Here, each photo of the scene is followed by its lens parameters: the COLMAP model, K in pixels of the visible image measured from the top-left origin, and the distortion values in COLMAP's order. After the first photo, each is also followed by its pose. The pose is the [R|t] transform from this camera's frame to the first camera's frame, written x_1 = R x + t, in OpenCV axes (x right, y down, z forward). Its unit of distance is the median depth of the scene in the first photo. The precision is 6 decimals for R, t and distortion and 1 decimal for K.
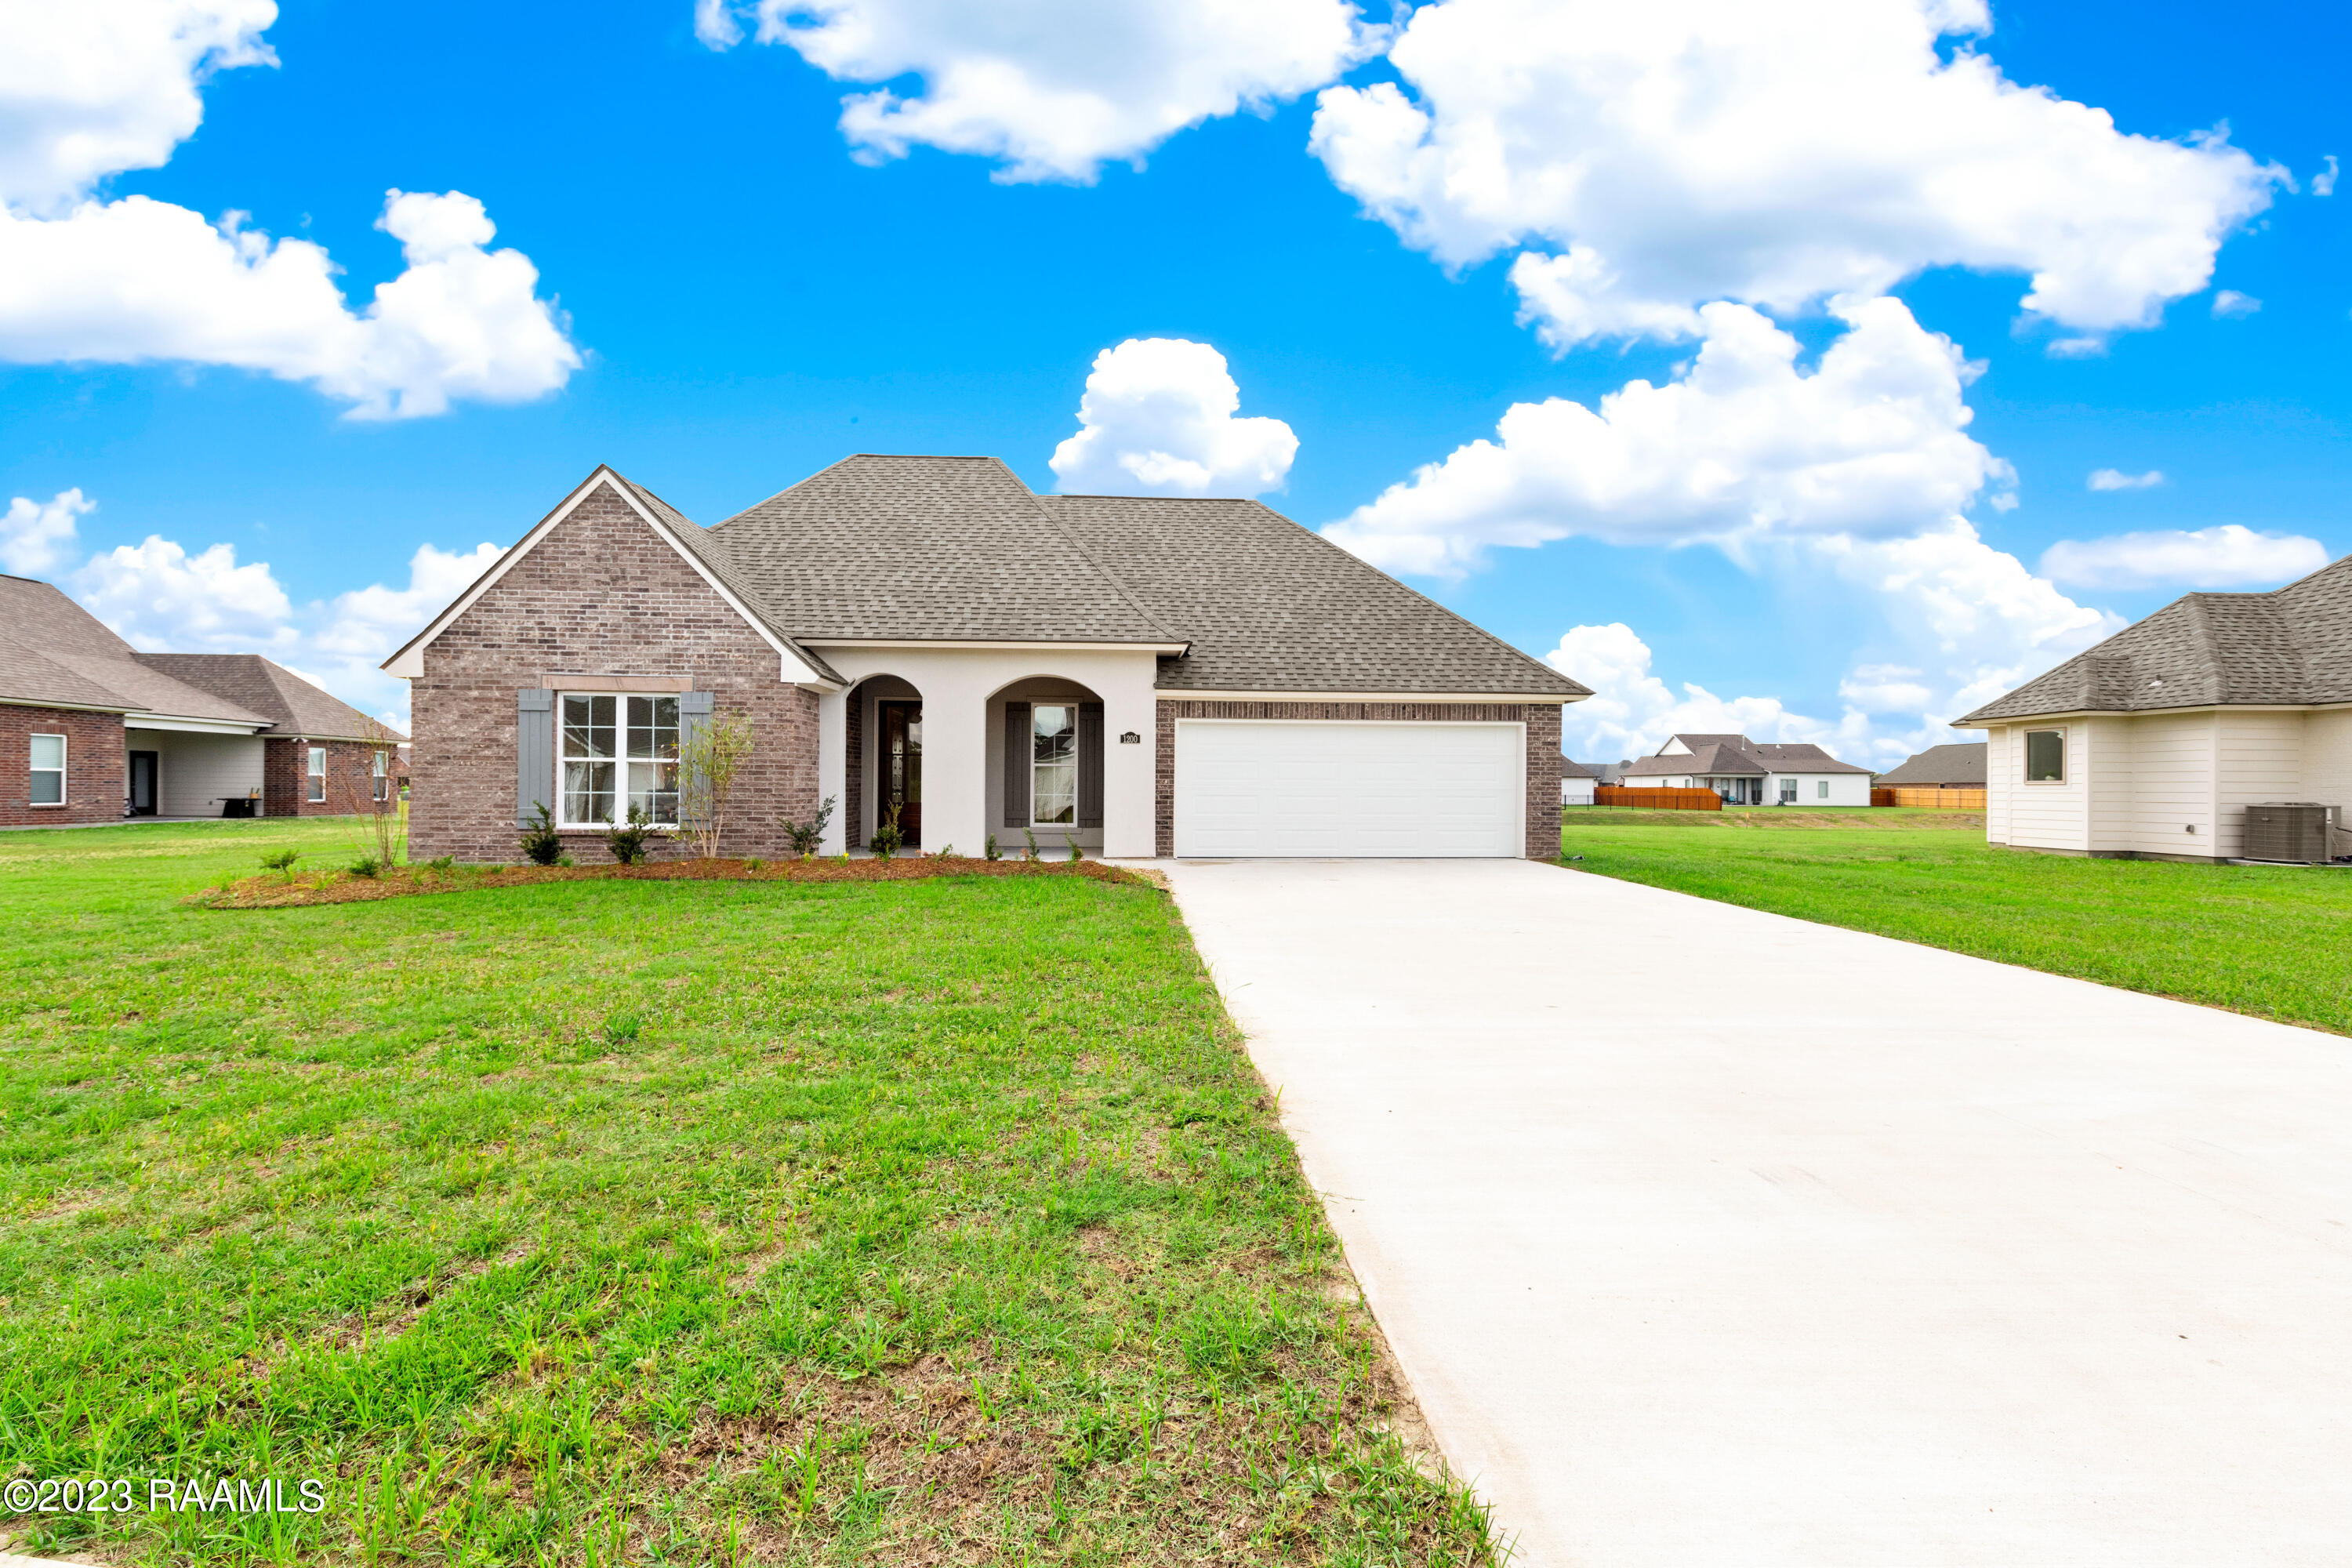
lens RADIAL K [[997.3, 0, 1176.0], [0, 997.3, 784.0], [0, 0, 1]] dist [0.000392, -0.000139]
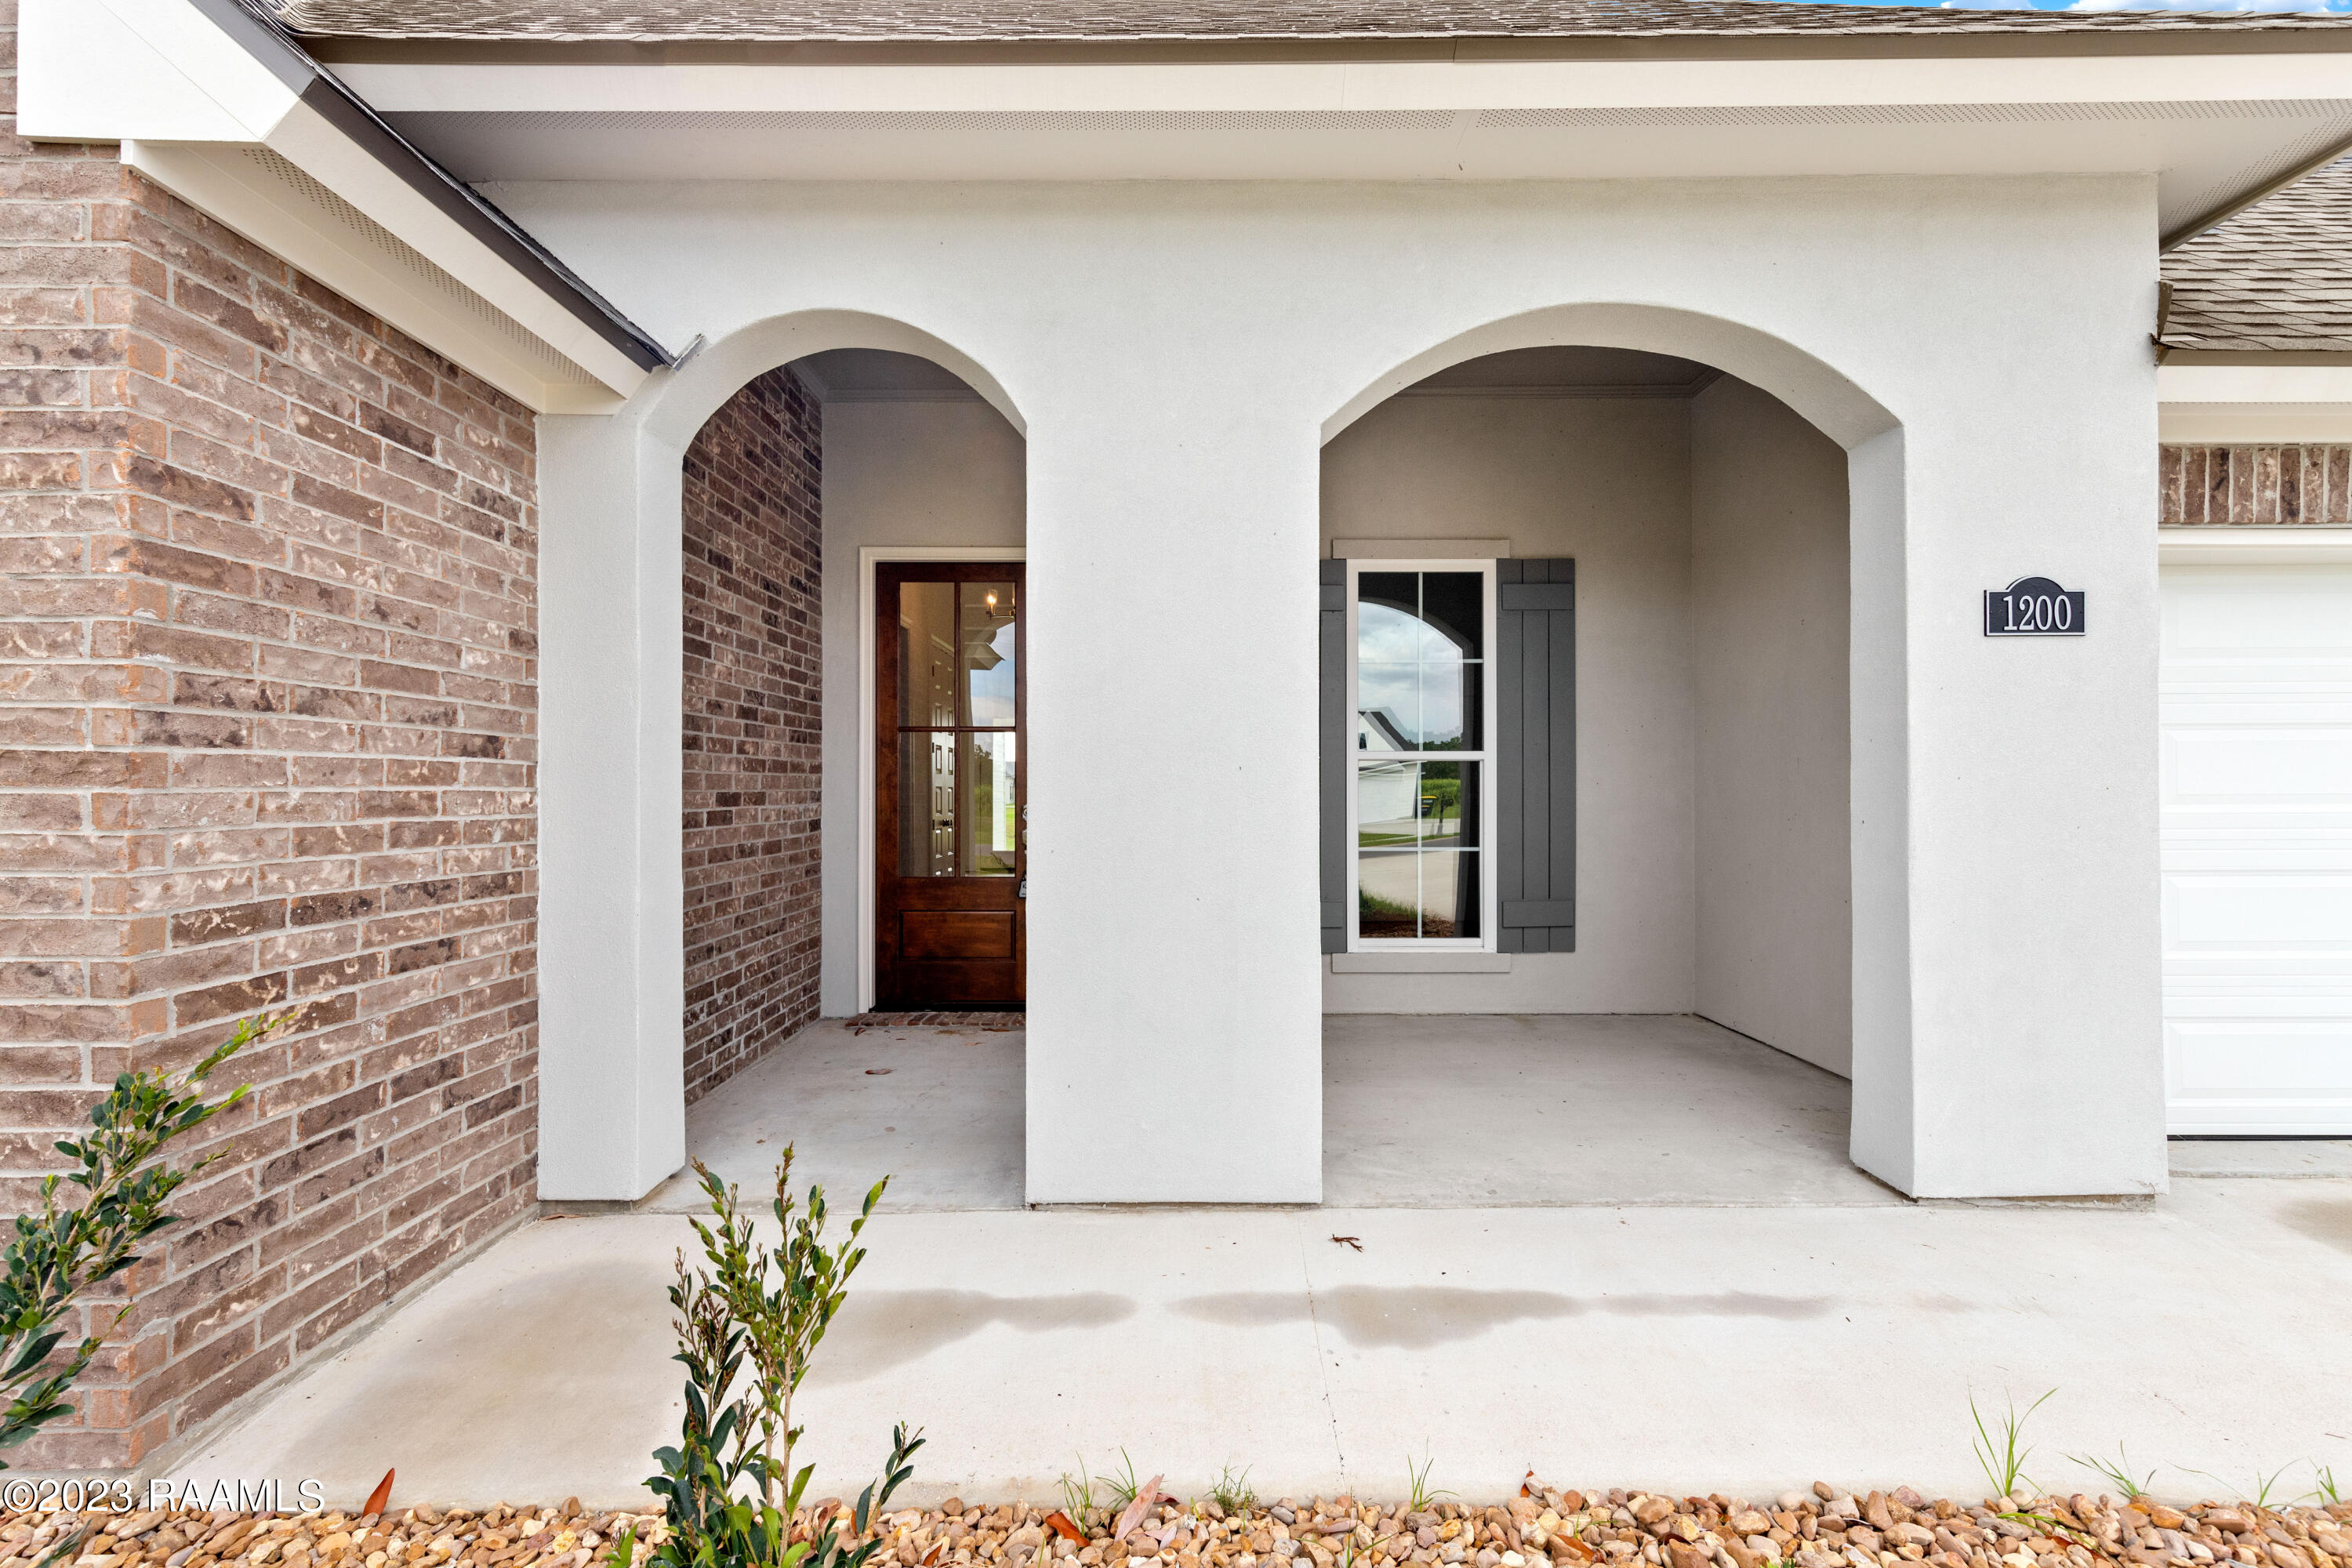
lens RADIAL K [[997.3, 0, 1176.0], [0, 997.3, 784.0], [0, 0, 1]] dist [0.000392, -0.000139]
pose [[0.997892, -0.005730, -0.064639, -0.199871], [0.005641, 0.999983, -0.001564, -0.010782], [0.064647, 0.001196, 0.997908, 0.760178]]
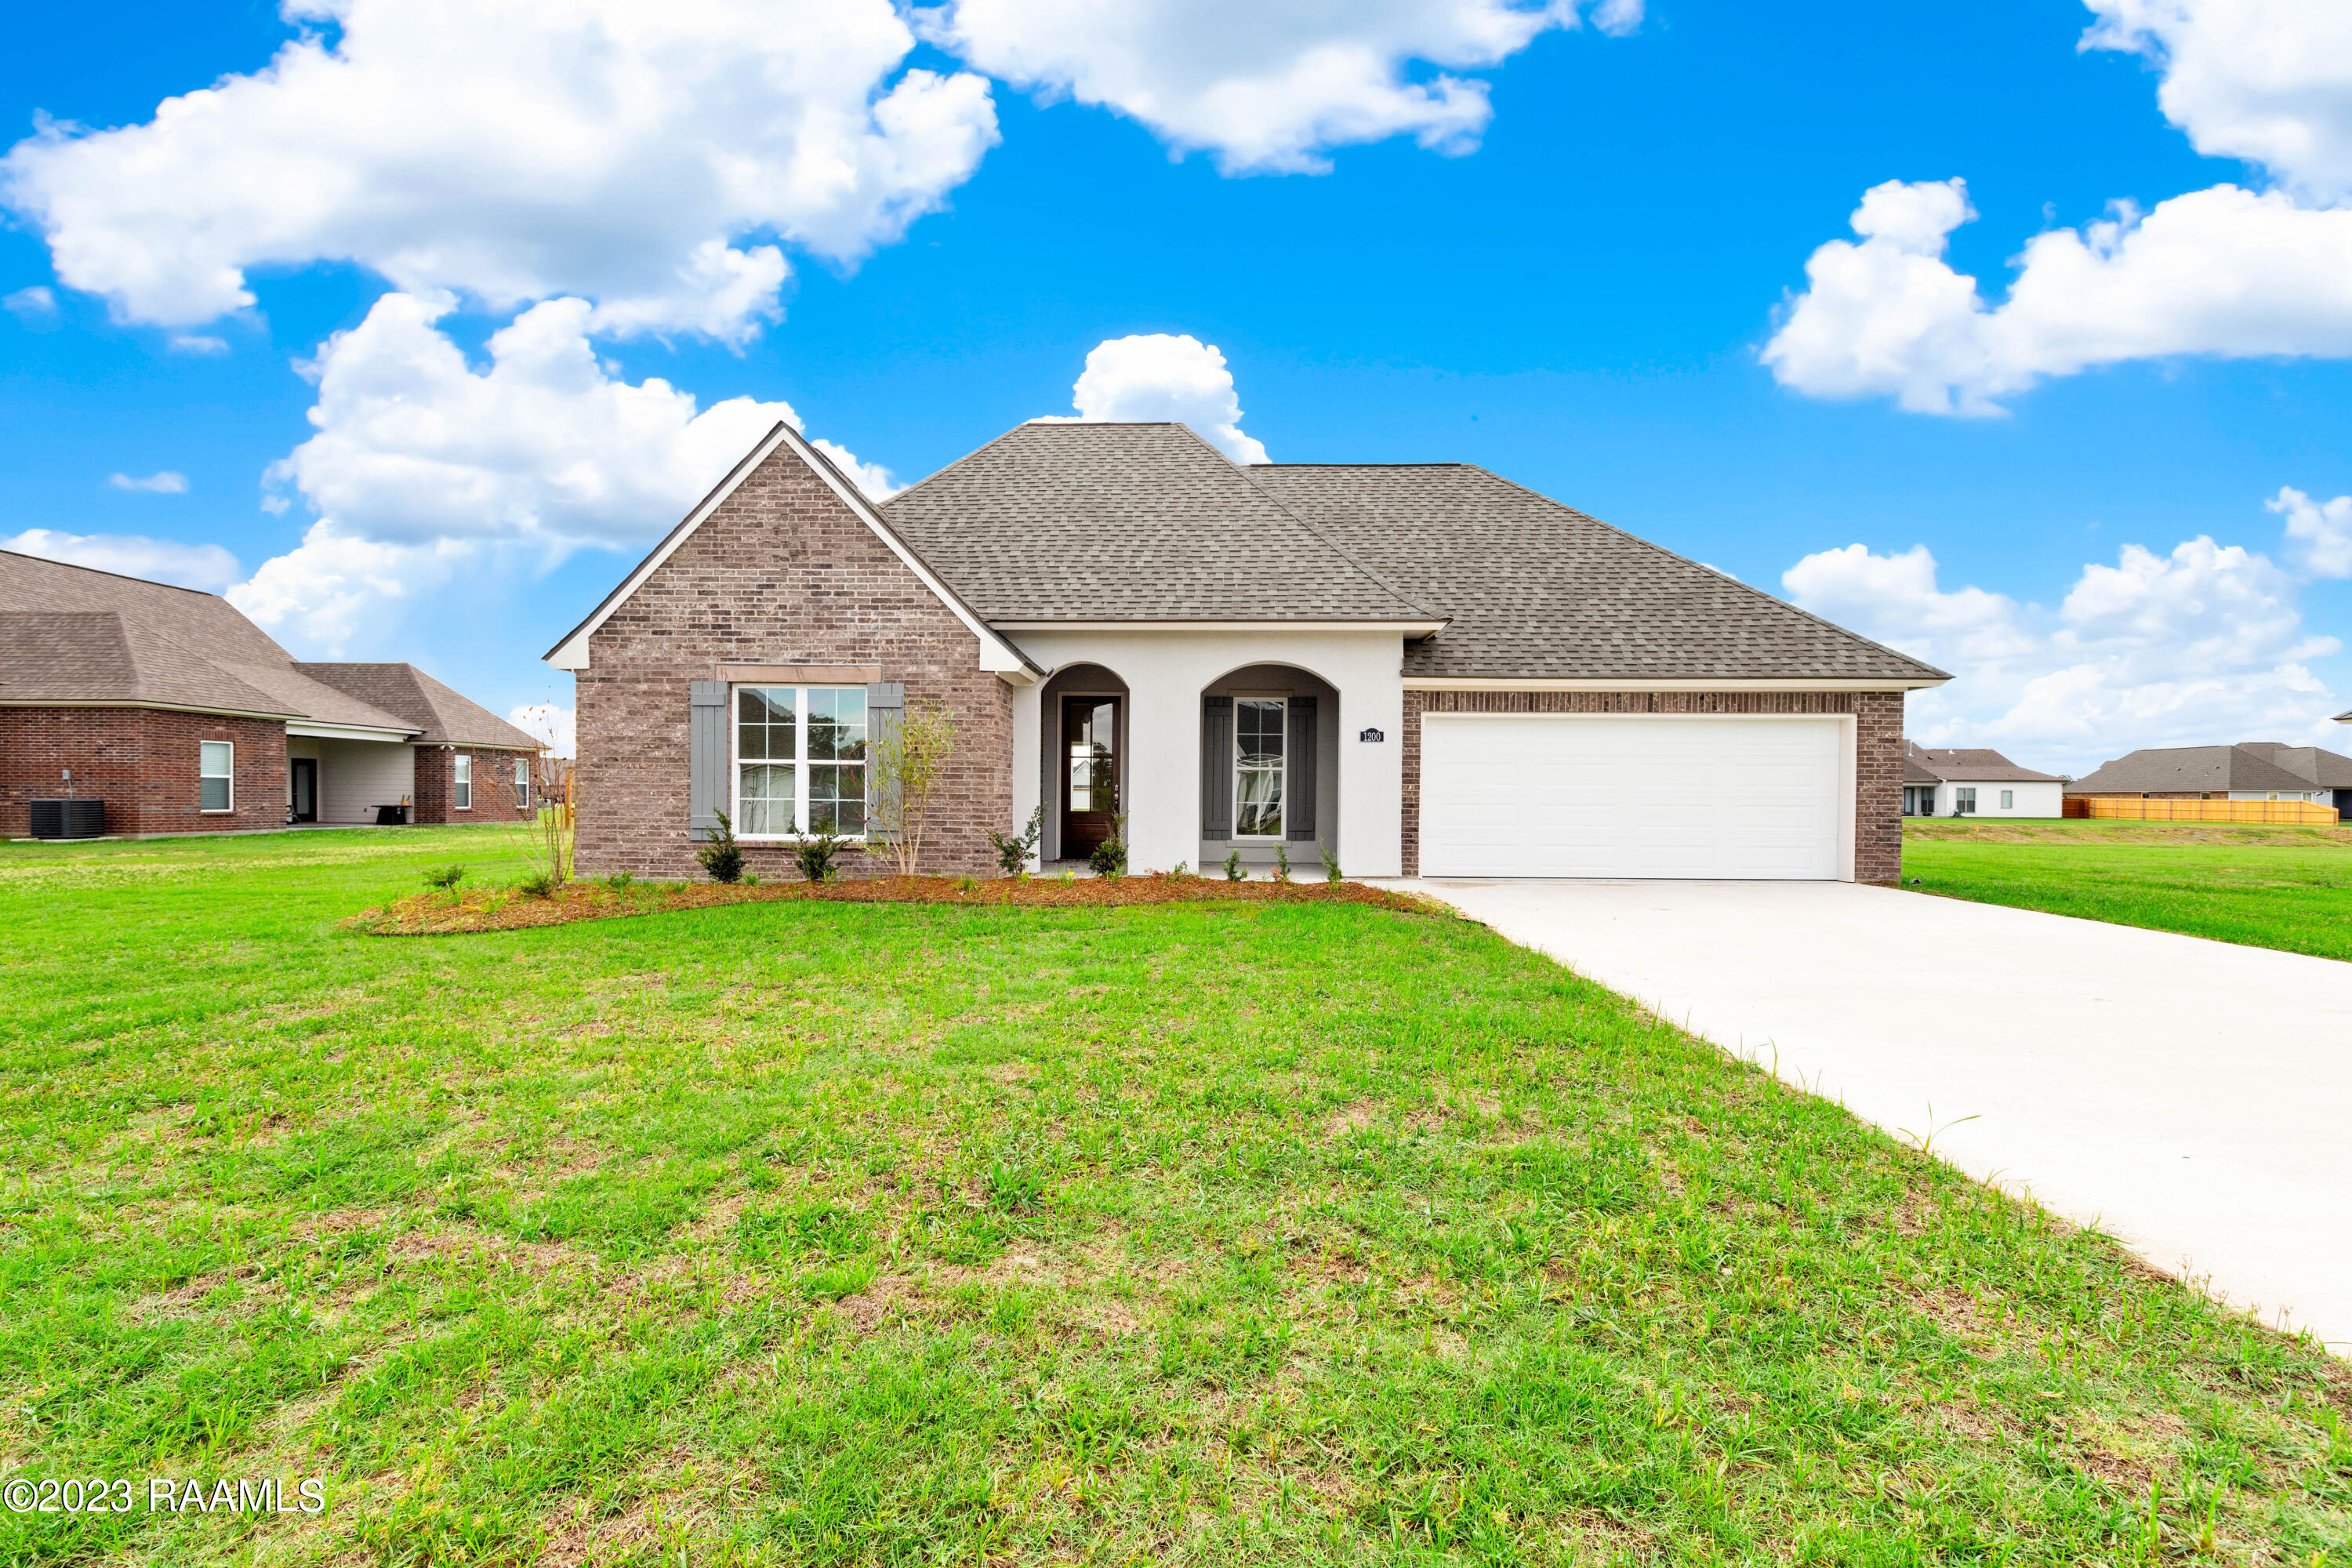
lens RADIAL K [[1004.5, 0, 1169.3], [0, 1004.5, 804.0], [0, 0, 1]] dist [0.000802, 0.000101]
pose [[0.995657, 0.001747, -0.093084, -0.132660], [-0.000734, 0.999940, 0.010920, 0.002617], [0.093097, -0.010804, 0.995598, 0.132493]]
